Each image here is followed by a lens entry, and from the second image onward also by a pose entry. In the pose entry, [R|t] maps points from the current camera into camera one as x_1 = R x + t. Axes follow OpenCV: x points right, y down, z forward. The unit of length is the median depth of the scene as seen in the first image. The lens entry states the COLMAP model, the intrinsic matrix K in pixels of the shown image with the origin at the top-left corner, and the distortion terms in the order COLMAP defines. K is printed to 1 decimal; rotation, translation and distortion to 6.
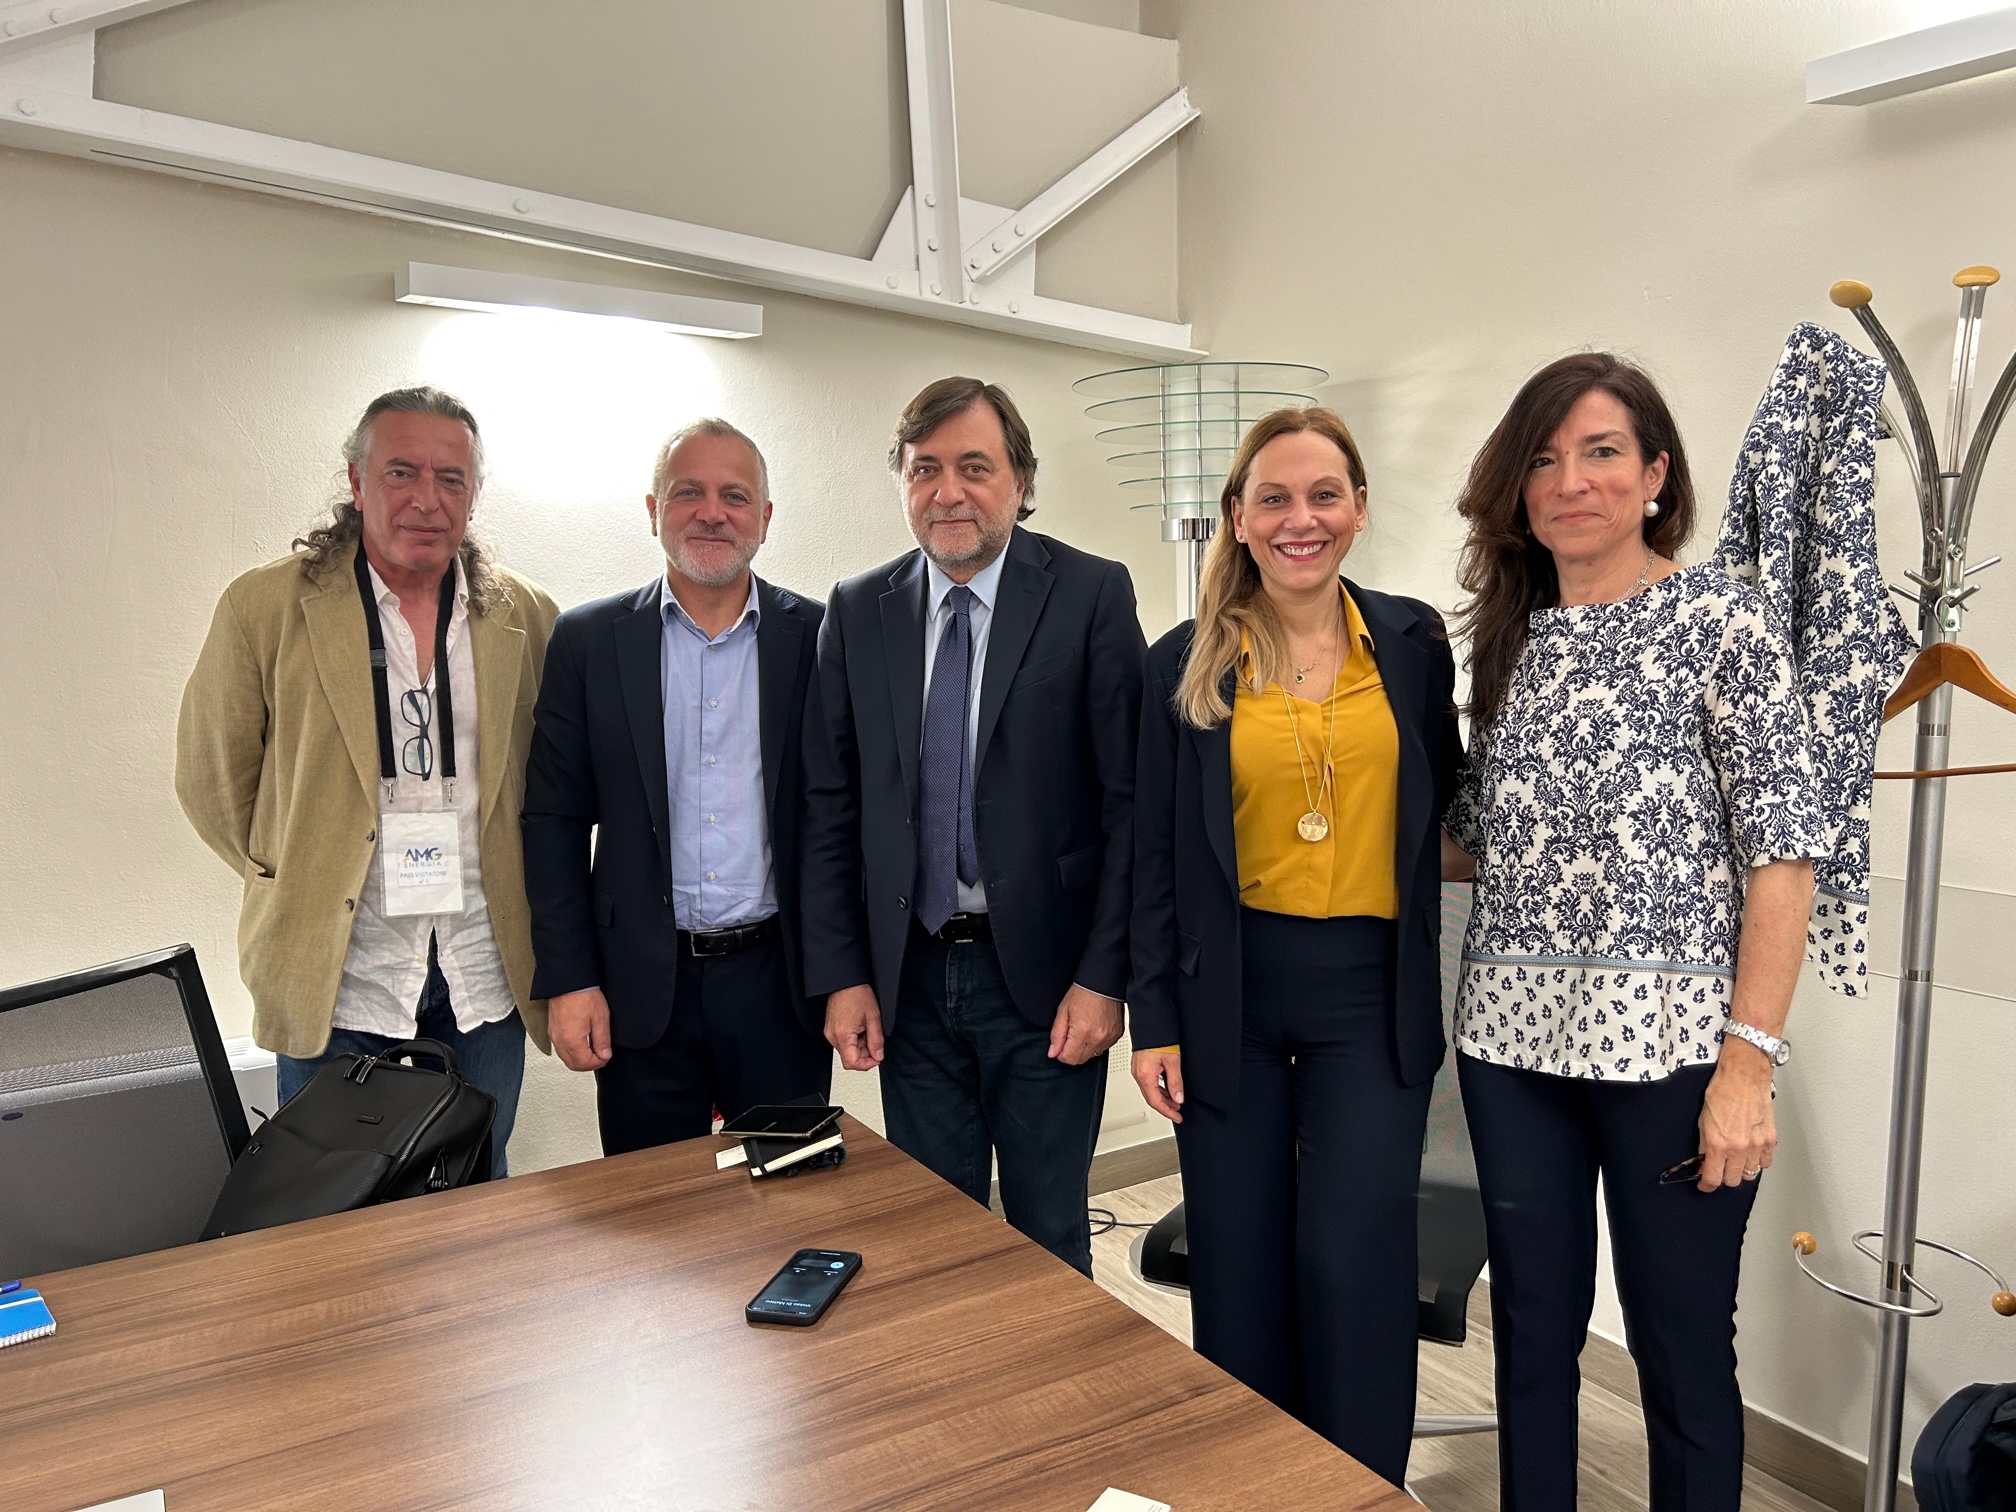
lens RADIAL K [[1535.2, 0, 1007.0], [0, 1535.2, 763.0], [0, 0, 1]] dist [0.042968, -0.000993]
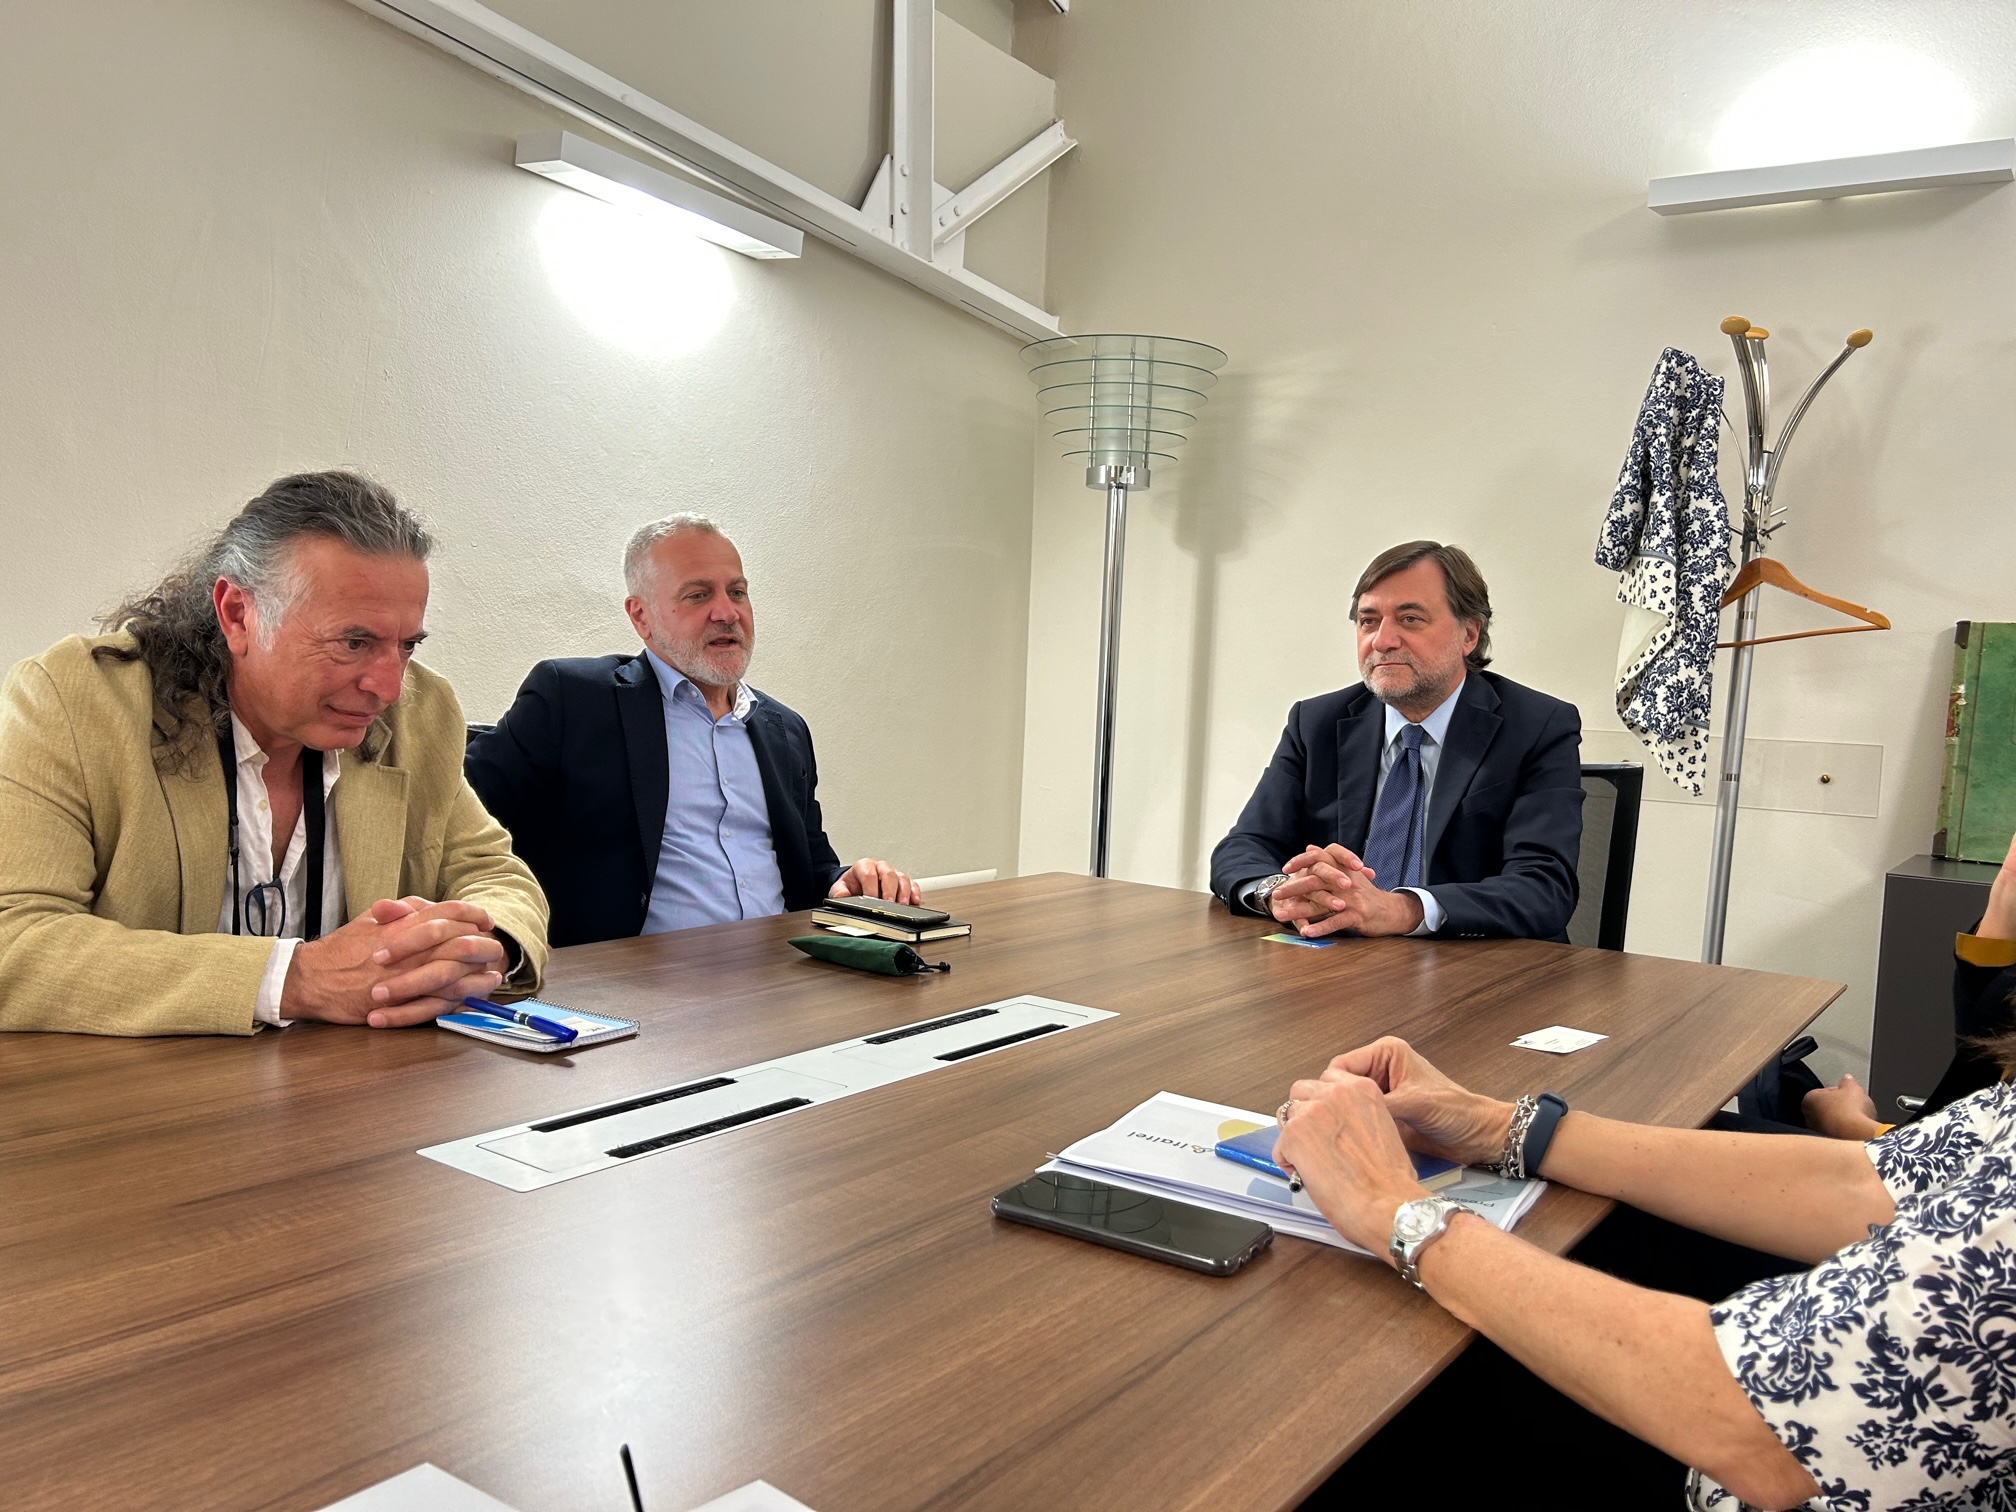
lens RADIAL K [[1535.2, 0, 1015.8], [0, 1535.2, 754.1], [0, 0, 1]] dist [0.042968, -0.000993]
pose [[0.913347, 0.033338, 0.405815, -0.677211], [-0.014548, 0.998678, -0.049301, 0.198591], [-0.406922, 0.039125, 0.912625, -0.103919]]
